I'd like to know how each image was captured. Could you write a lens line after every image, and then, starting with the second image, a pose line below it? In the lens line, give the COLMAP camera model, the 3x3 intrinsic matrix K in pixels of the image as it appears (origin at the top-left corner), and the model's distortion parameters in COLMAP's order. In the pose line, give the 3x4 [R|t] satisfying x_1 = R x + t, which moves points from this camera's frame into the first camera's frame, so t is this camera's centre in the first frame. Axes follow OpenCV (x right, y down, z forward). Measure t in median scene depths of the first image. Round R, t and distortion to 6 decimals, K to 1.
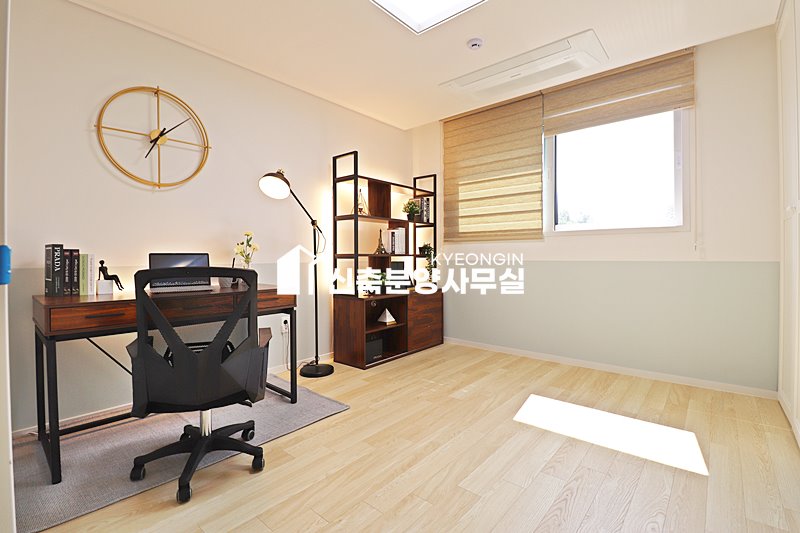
lens RADIAL K [[368.8, 0, 400.7], [0, 368.8, 258.2], [0, 0, 1]] dist [-0.002008, -0.013671]
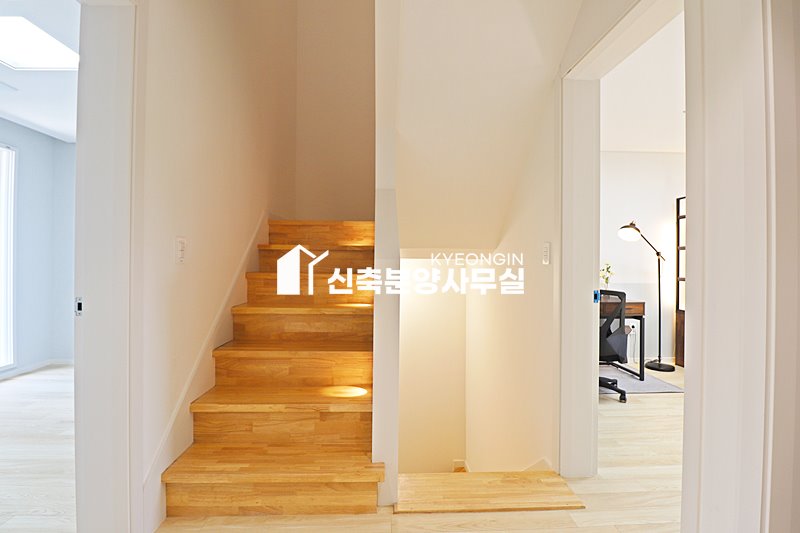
lens RADIAL K [[368.8, 0, 400.7], [0, 368.8, 258.2], [0, 0, 1]] dist [-0.002008, -0.013671]
pose [[0.676924, 0.003843, -0.736043, 0.122045], [-0.018725, 0.999753, -0.012000, -0.055144], [0.735815, 0.021906, 0.676828, -0.645778]]
